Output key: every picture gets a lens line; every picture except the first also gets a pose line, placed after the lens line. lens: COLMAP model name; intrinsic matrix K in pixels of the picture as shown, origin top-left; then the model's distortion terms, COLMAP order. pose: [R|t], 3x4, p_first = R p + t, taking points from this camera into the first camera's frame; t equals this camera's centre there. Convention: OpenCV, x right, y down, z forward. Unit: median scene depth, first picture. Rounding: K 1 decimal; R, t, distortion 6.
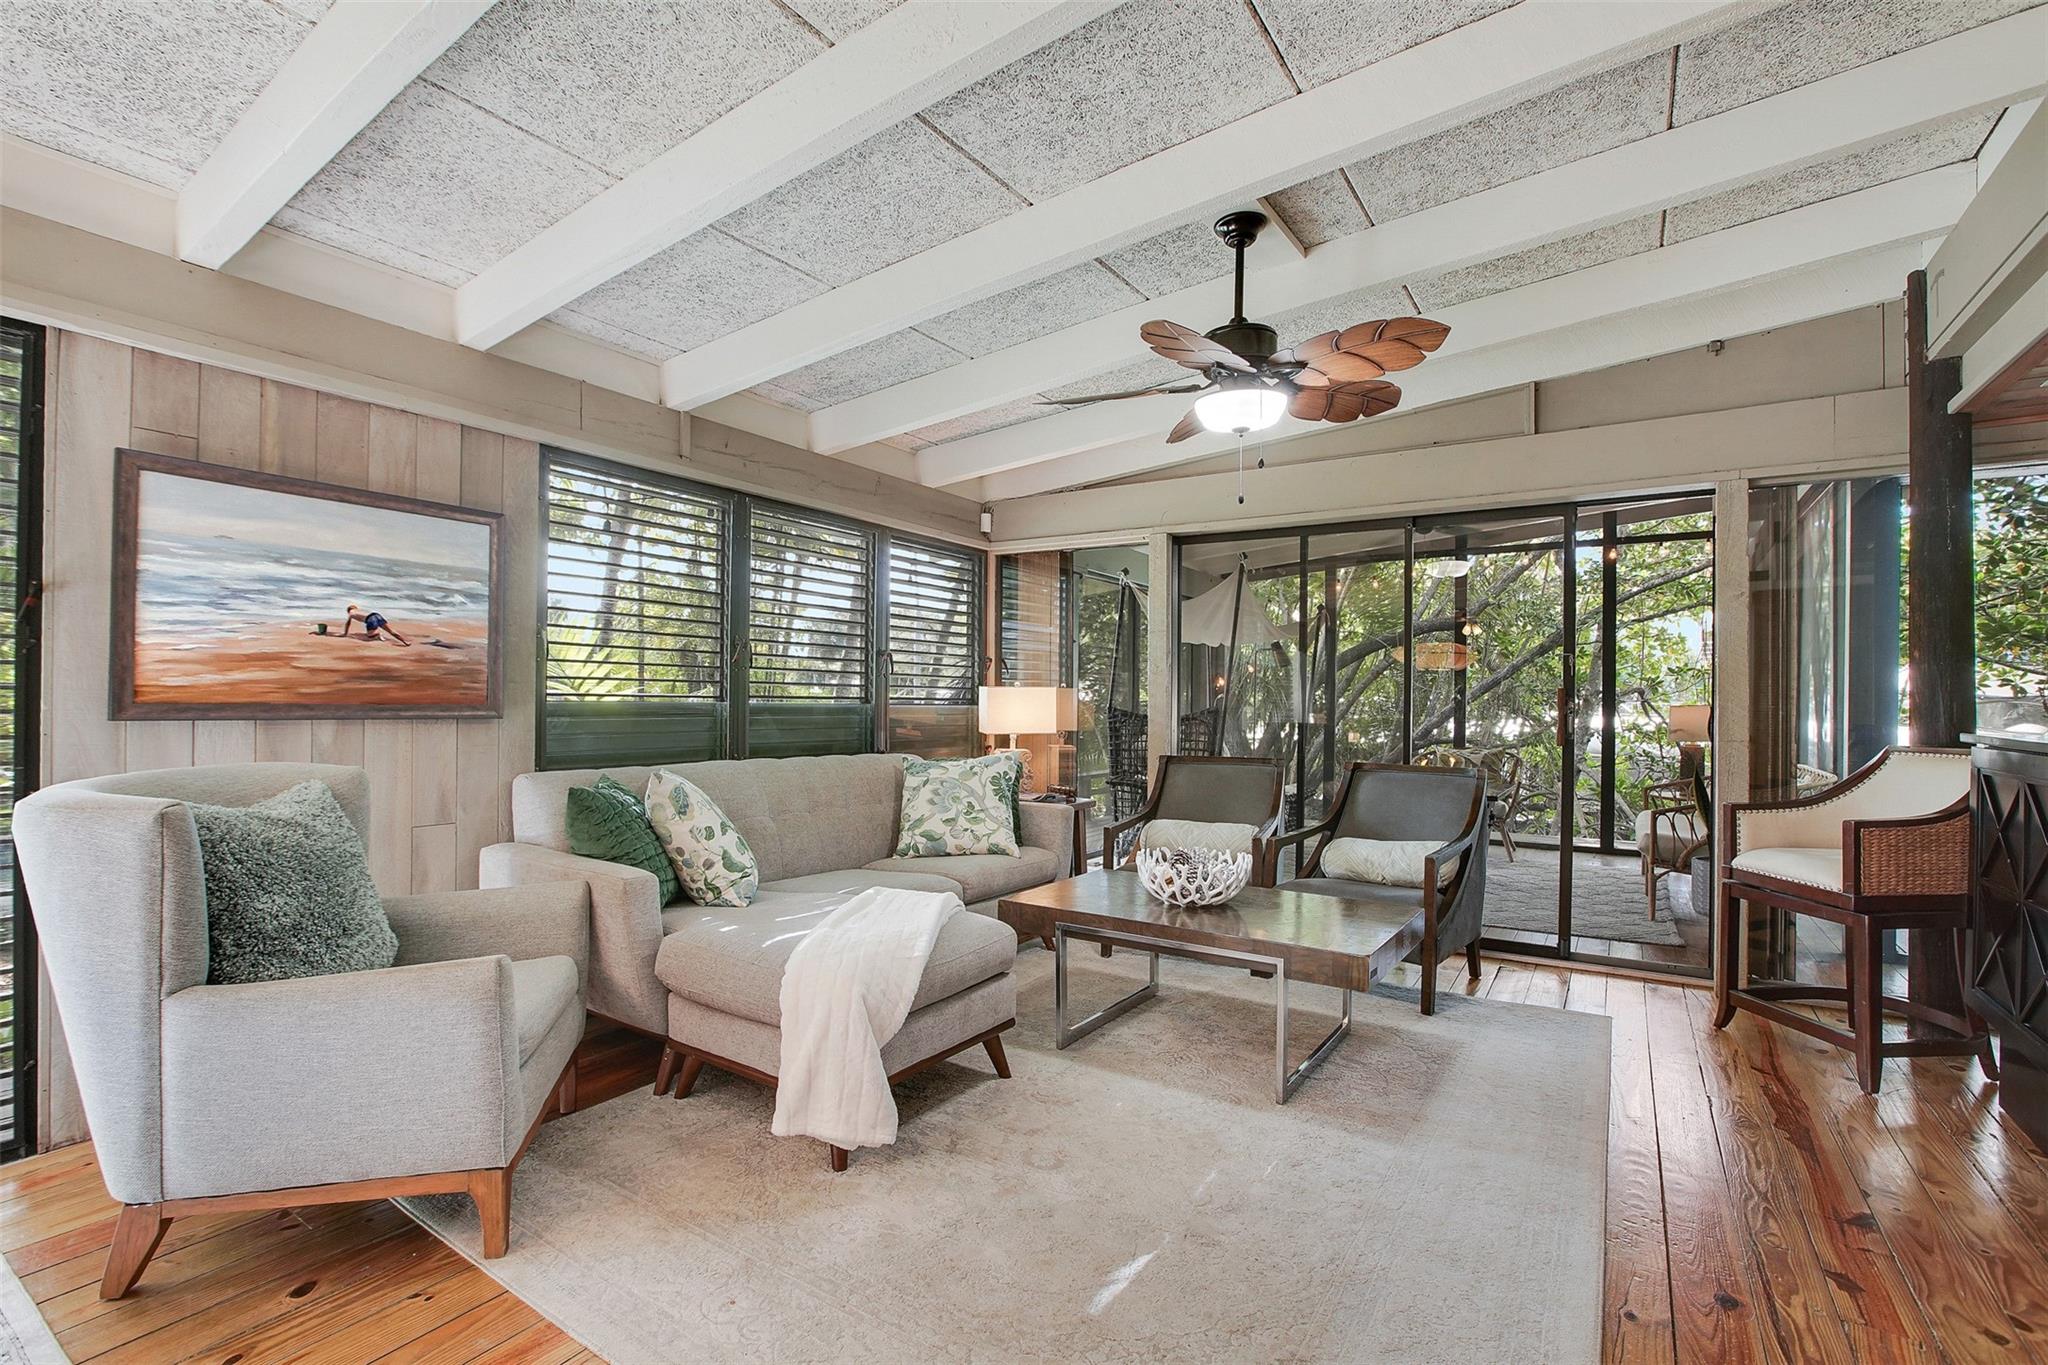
lens RADIAL K [[874.9, 0, 989.1], [0, 874.9, 685.1], [0, 0, 1]] dist [-0.024420, 0.003343]
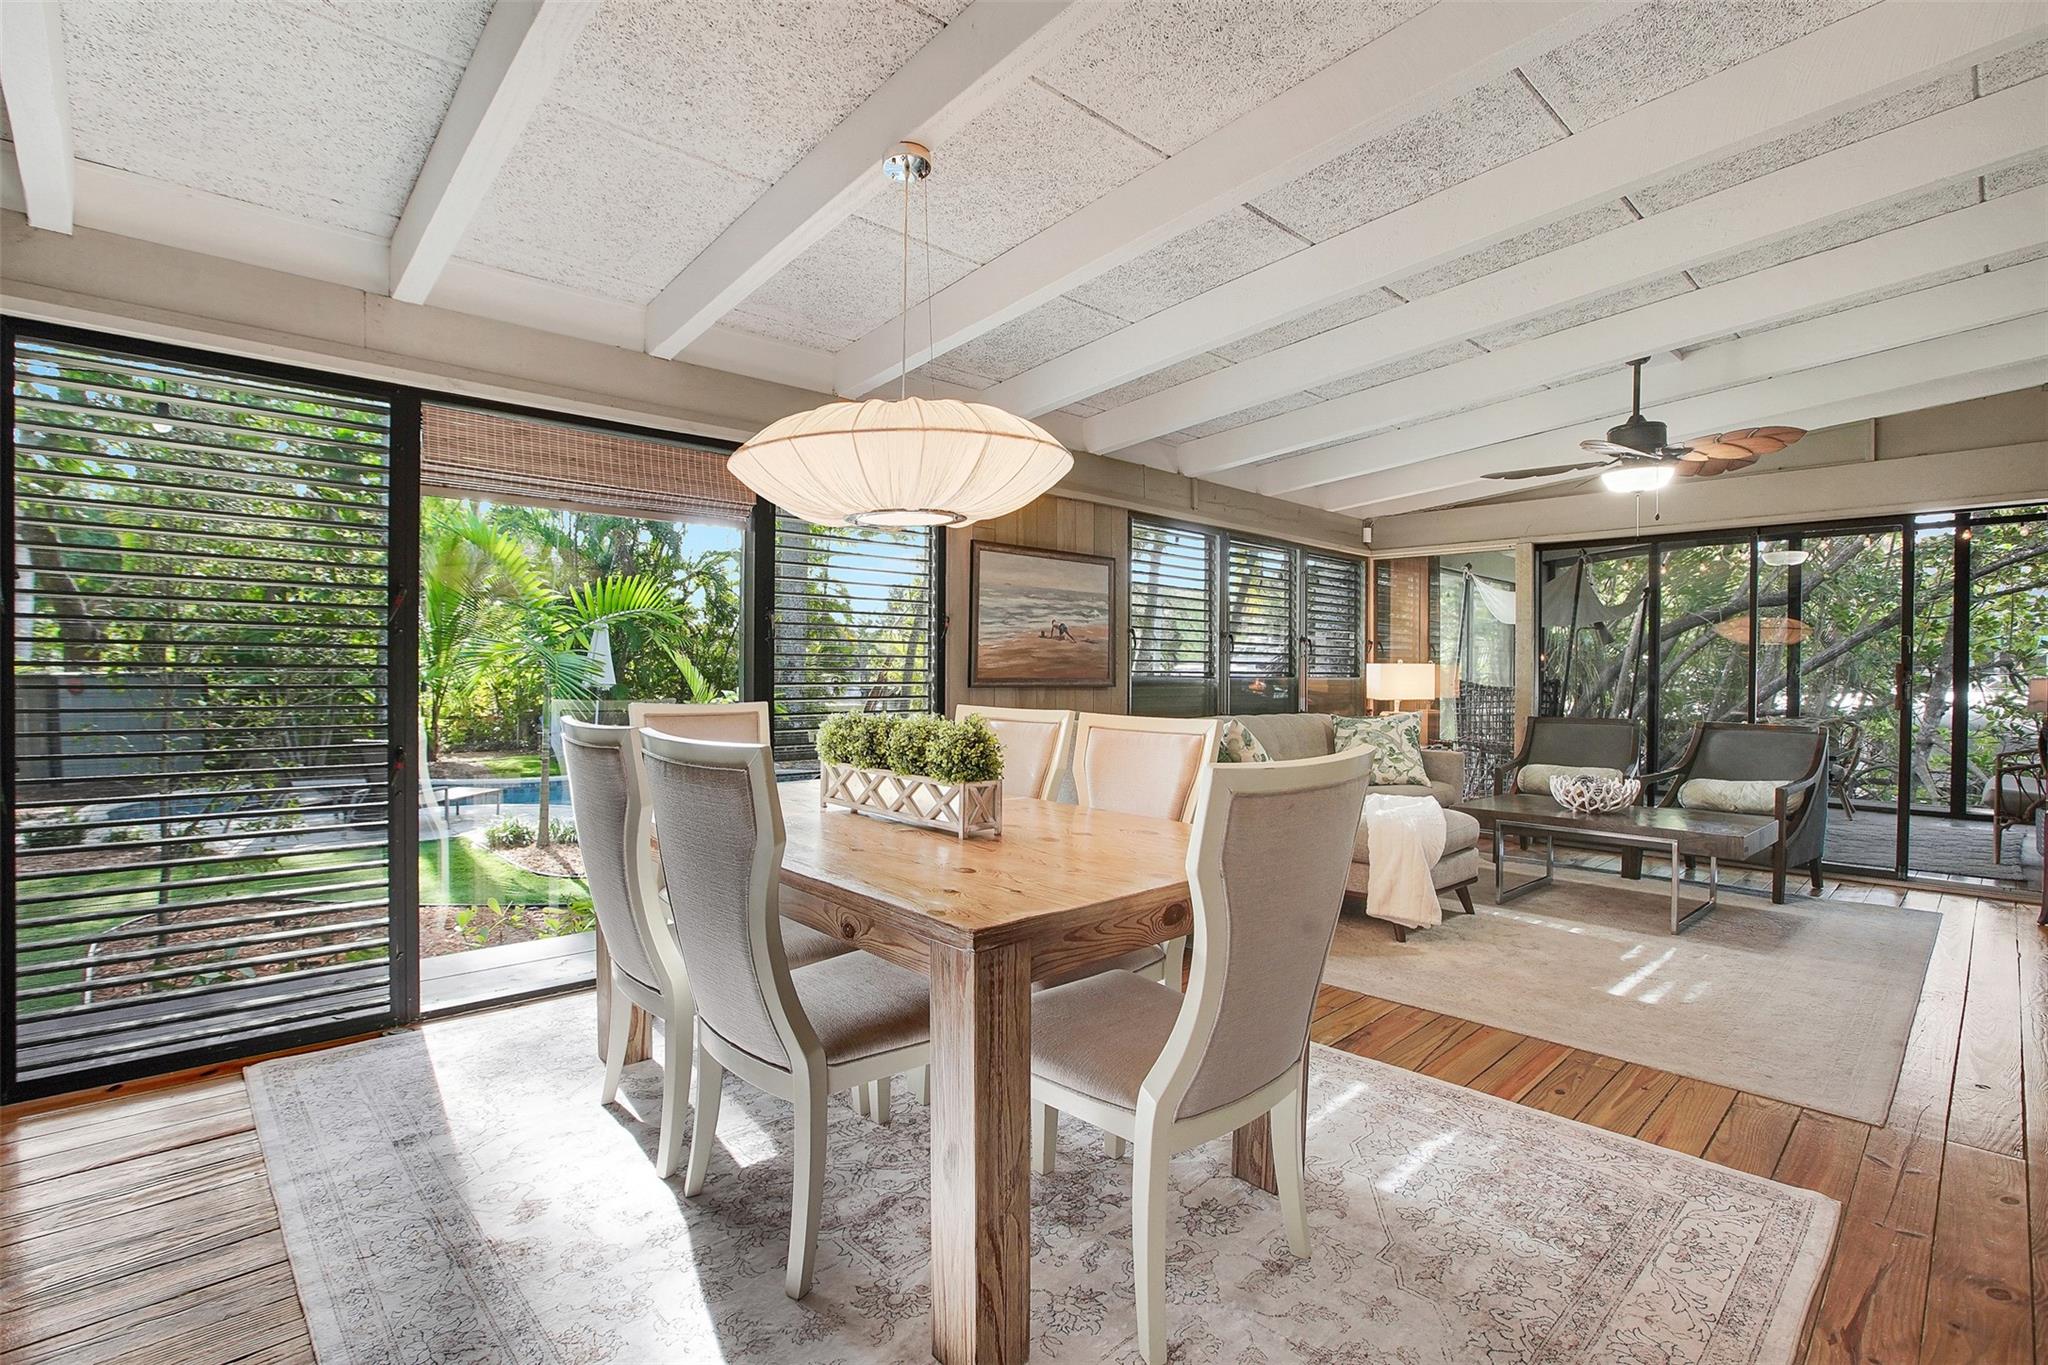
lens RADIAL K [[874.9, 0, 1009.7], [0, 874.9, 669.1], [0, 0, 1]] dist [-0.024420, 0.003343]
pose [[0.972917, -0.006276, -0.231067, -0.287287], [0.008010, 0.999946, 0.006568, -0.004178], [0.231014, -0.008241, 0.972916, -0.474618]]
